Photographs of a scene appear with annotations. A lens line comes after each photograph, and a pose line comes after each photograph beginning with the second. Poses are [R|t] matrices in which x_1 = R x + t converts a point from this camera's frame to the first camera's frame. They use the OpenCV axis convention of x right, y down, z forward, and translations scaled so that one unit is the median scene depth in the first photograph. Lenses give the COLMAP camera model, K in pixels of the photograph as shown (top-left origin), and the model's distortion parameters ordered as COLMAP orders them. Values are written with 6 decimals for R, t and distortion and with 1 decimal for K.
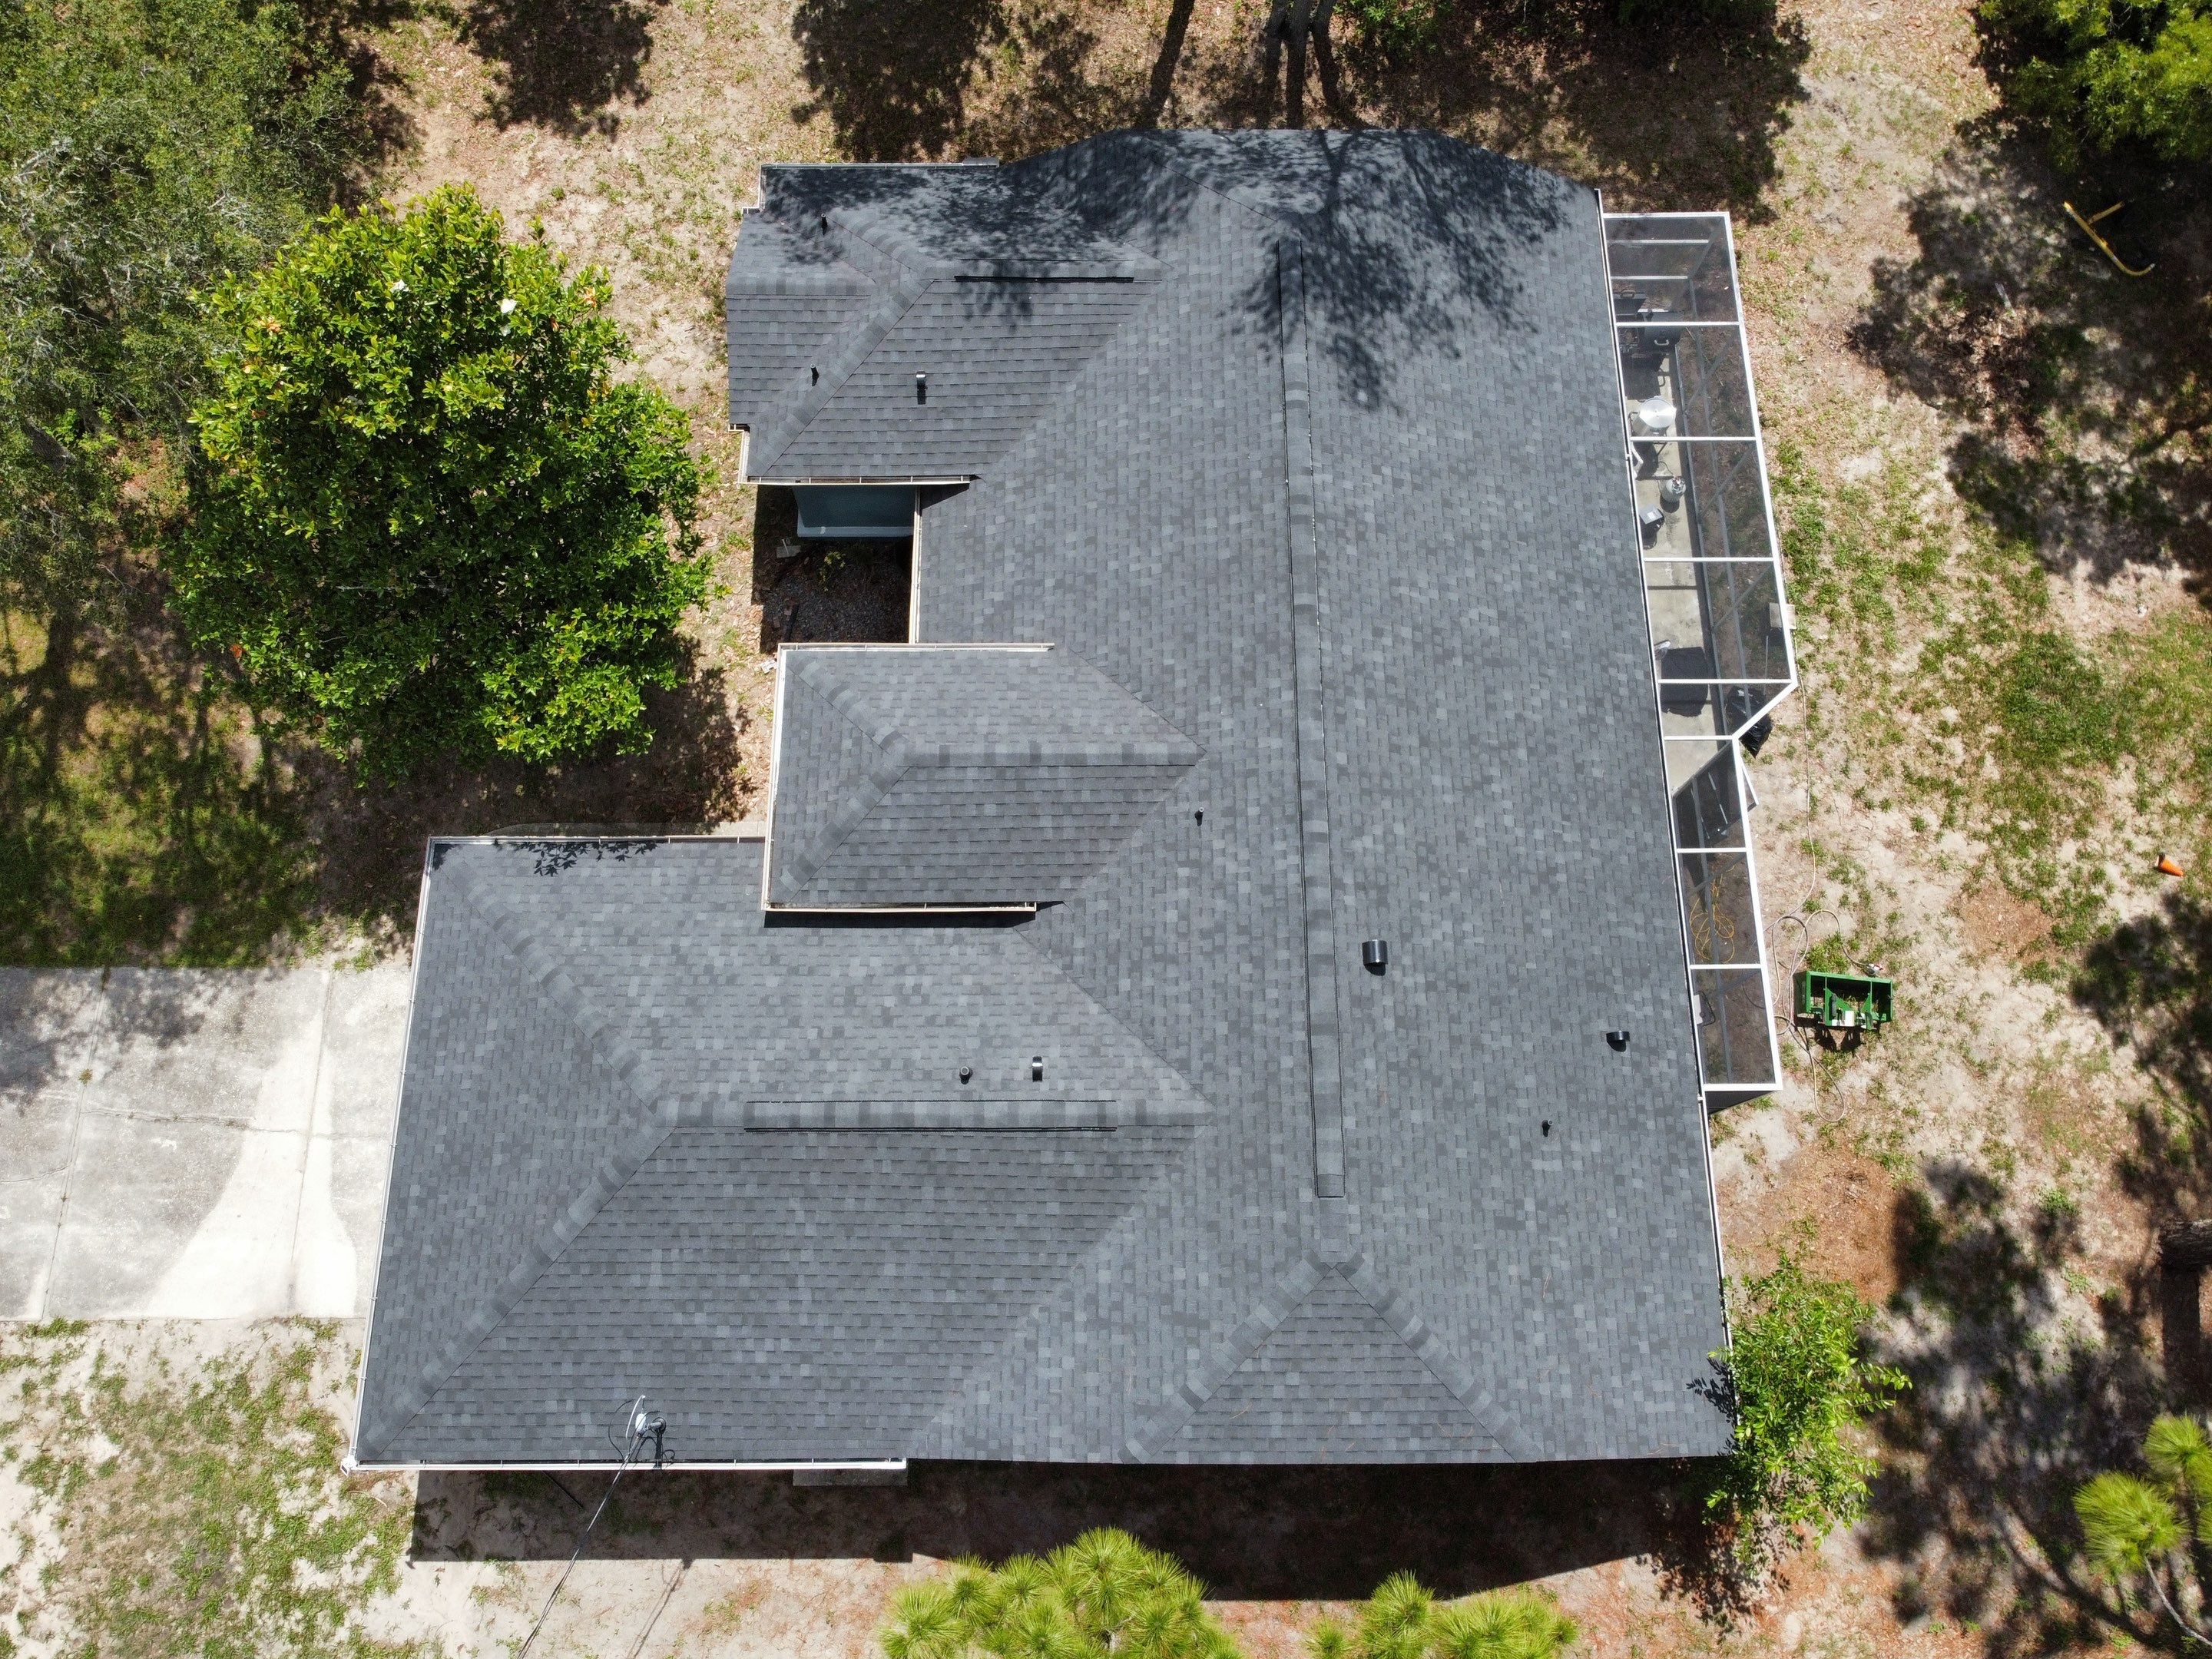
lens RADIAL K [[1687.8, 0, 1076.0], [0, 1687.8, 807.7], [0, 0, 1]] dist [0.012548, -0.022717]
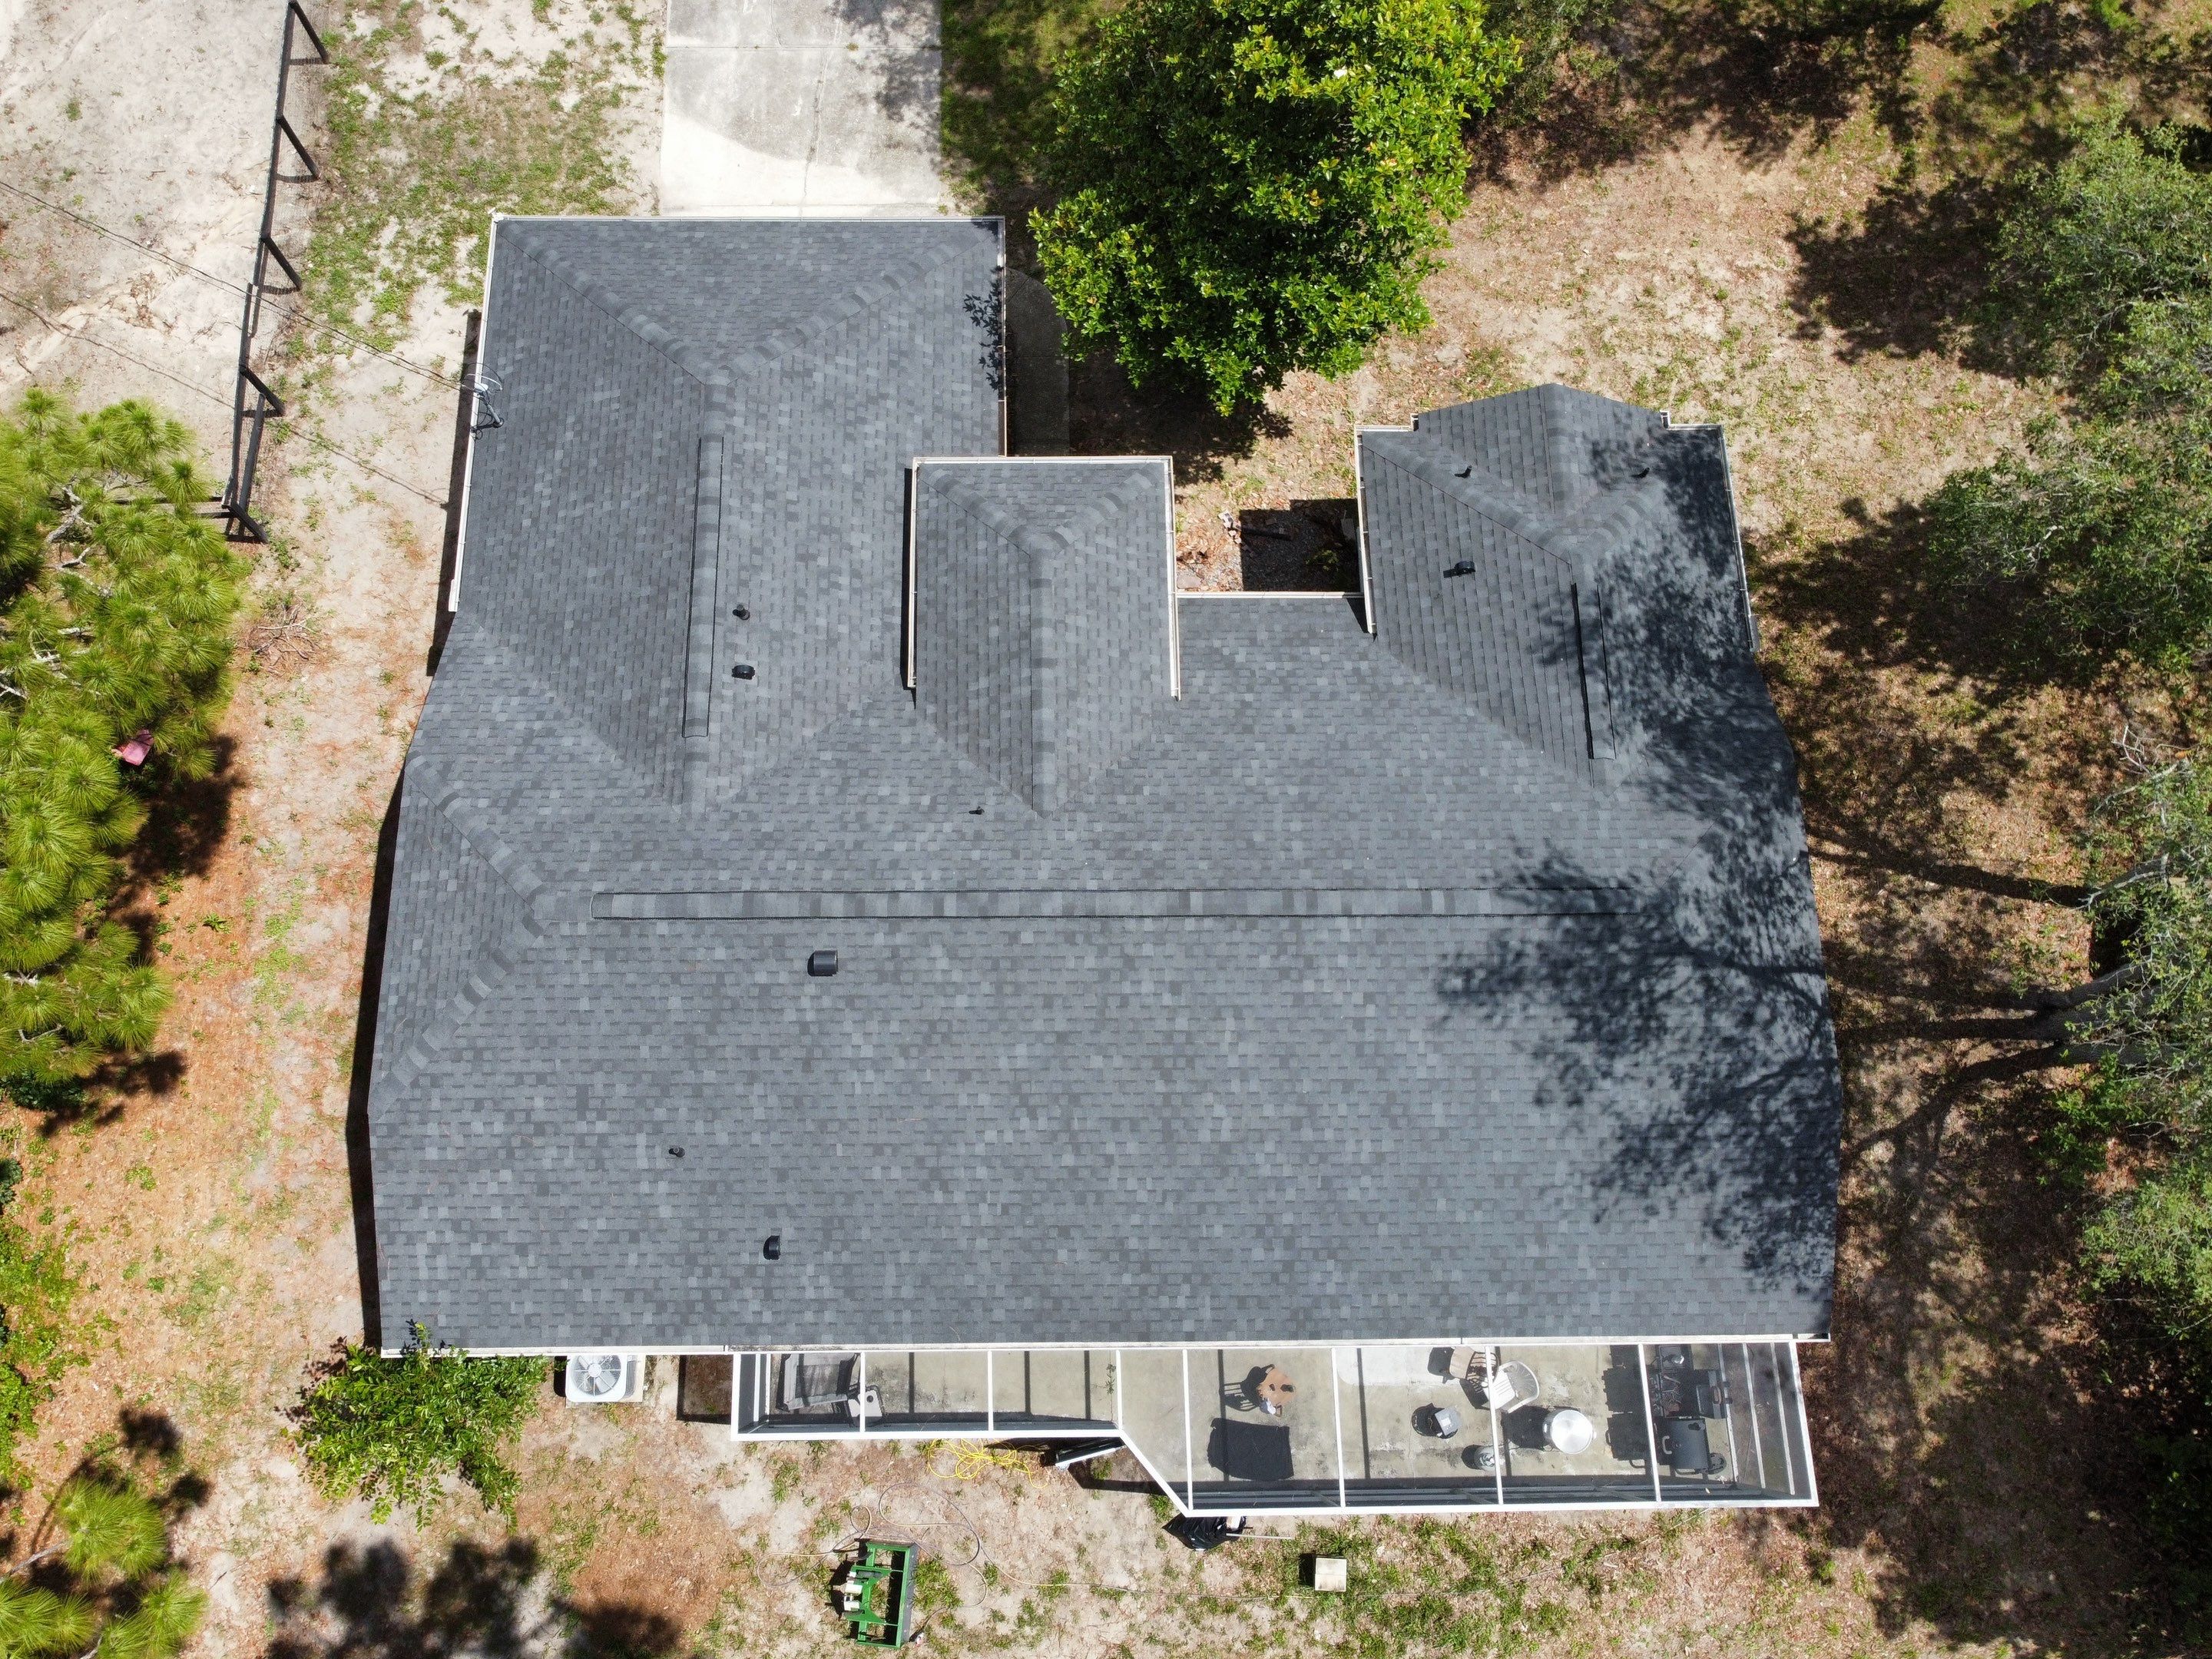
lens RADIAL K [[1685.4, 0, 1075.1], [0, 1685.4, 800.1], [0, 0, 1]] dist [0.013172, -0.020602]
pose [[0.011395, 0.952822, -0.303316, 0.325749], [-0.953990, 0.101251, 0.282226, -0.293498], [0.299622, 0.286144, 0.910136, 0.071416]]
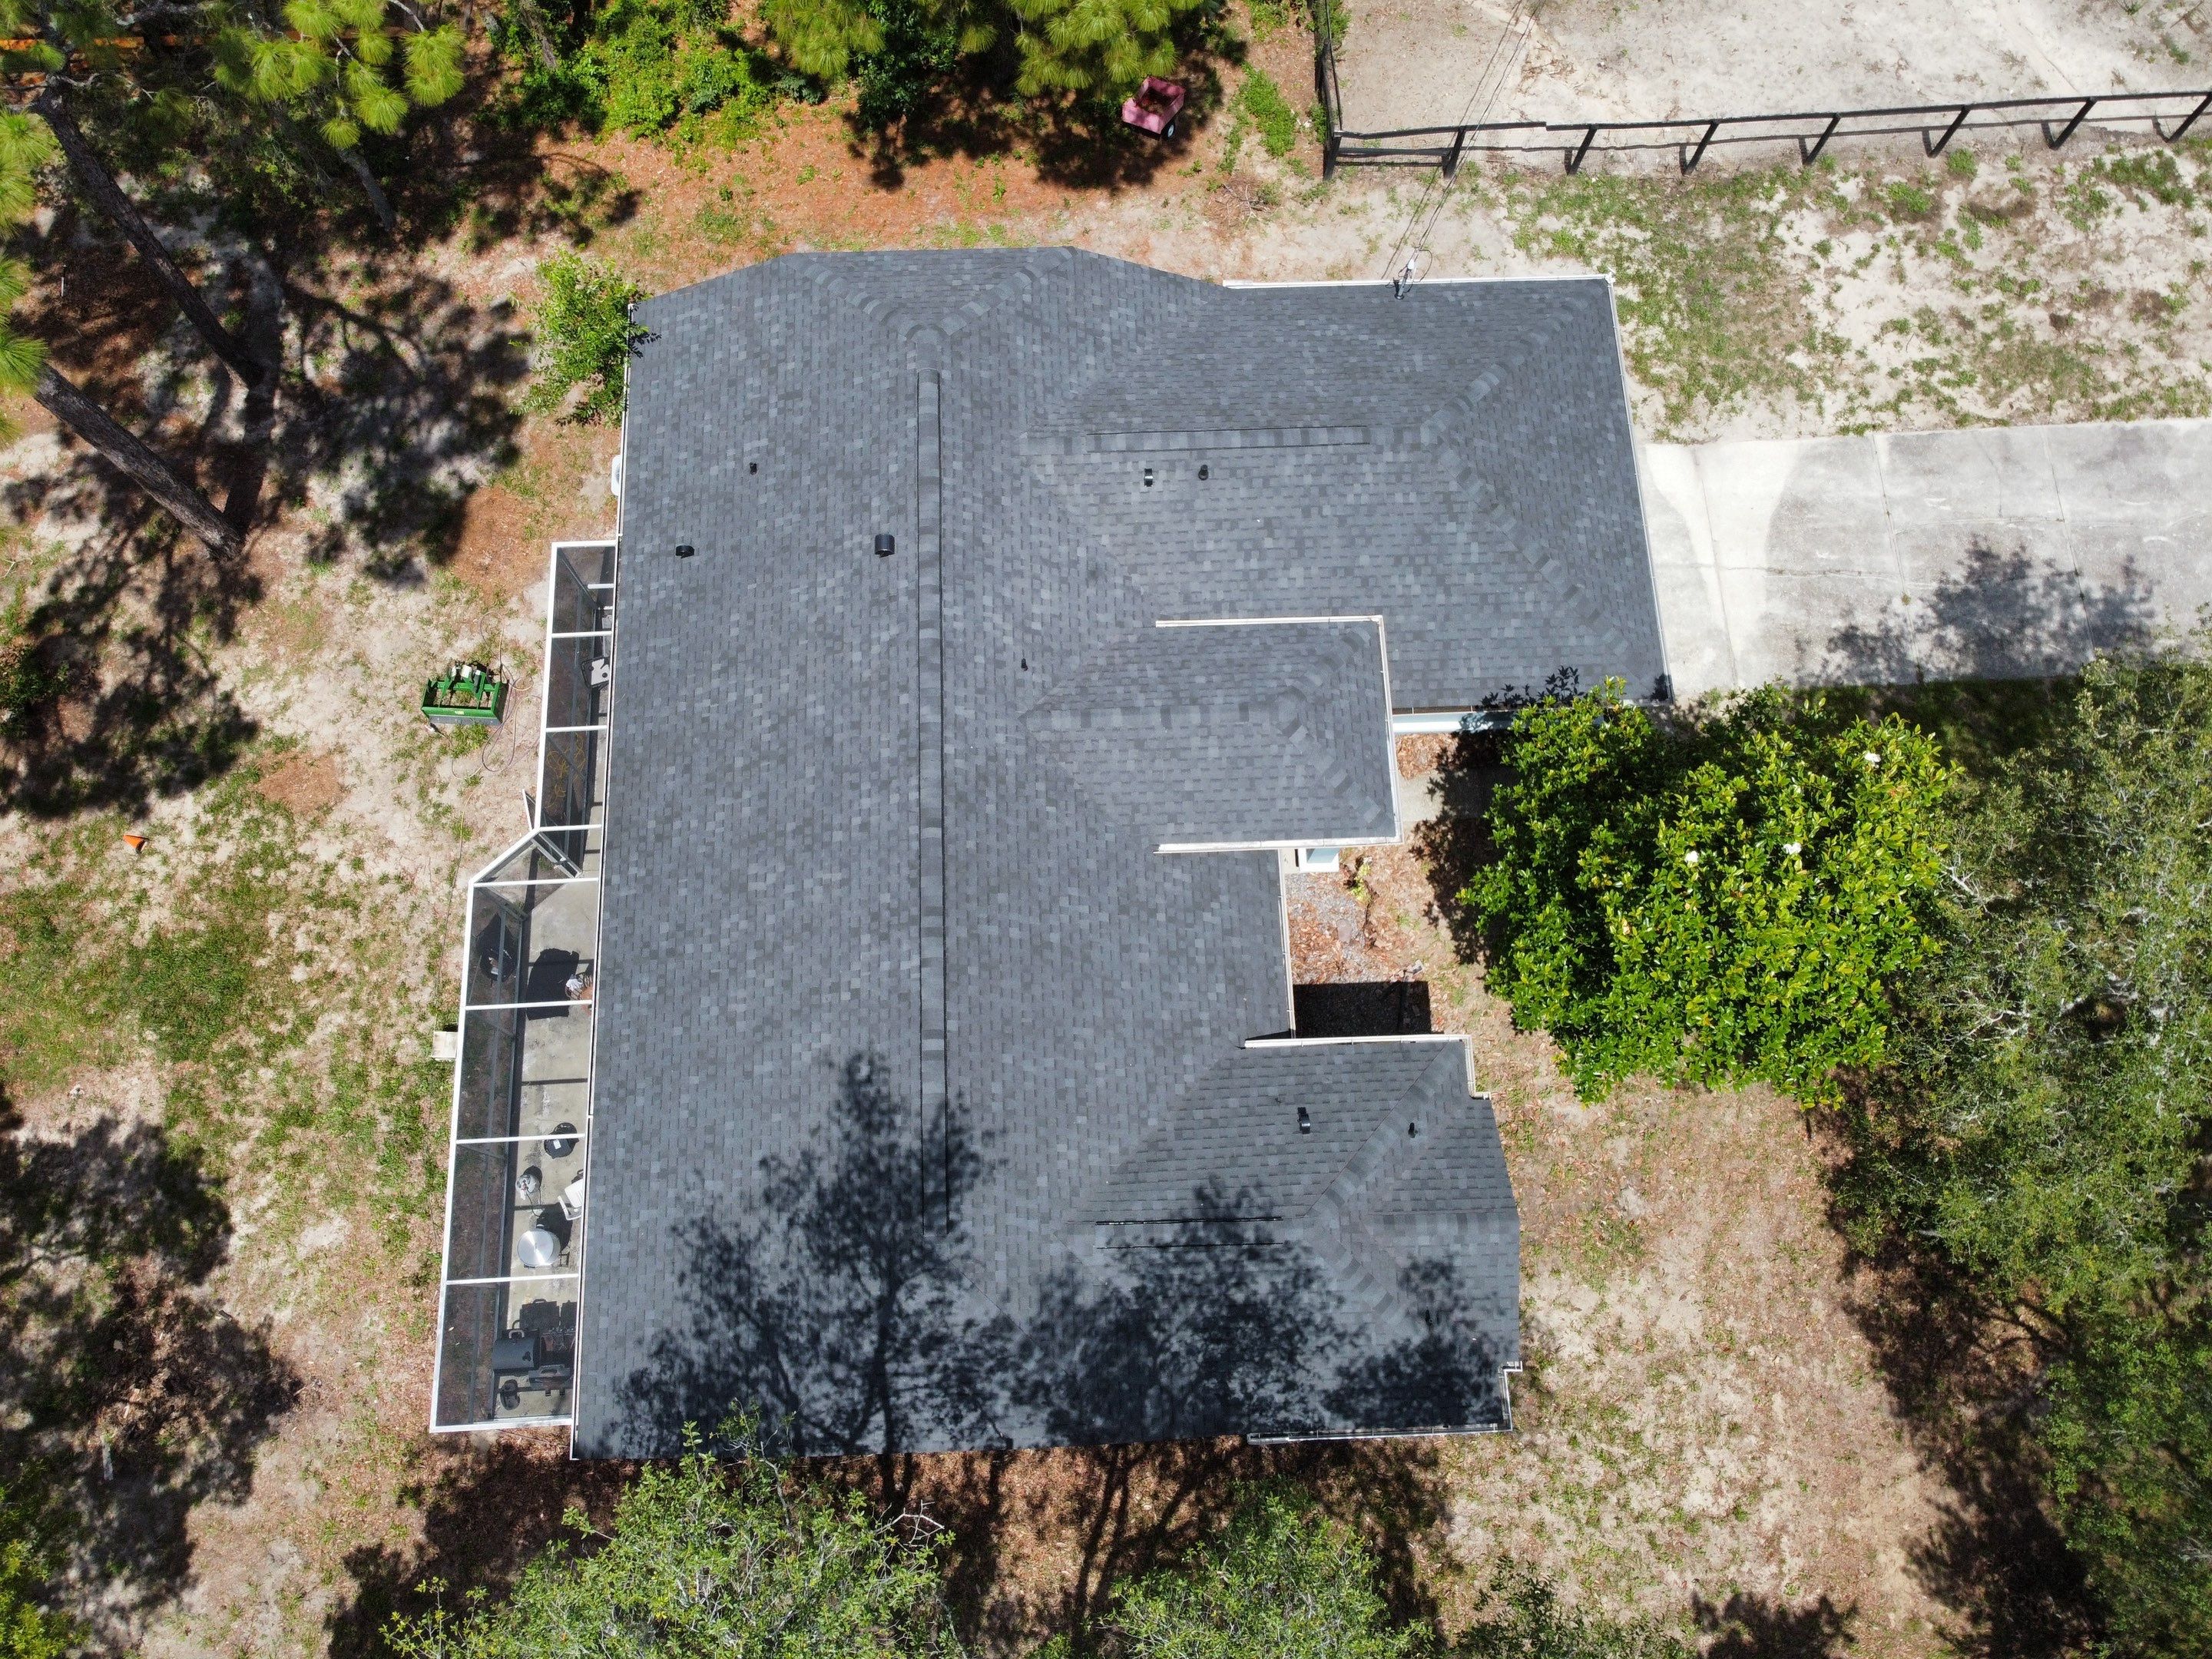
lens RADIAL K [[1687.8, 0, 1090.1], [0, 1687.8, 801.9], [0, 0, 1]] dist [0.012548, -0.022717]
pose [[-0.998965, 0.030175, -0.034042, 0.060826], [-0.044350, -0.812508, 0.581261, -0.656629], [-0.010120, 0.582169, 0.813005, 0.080643]]
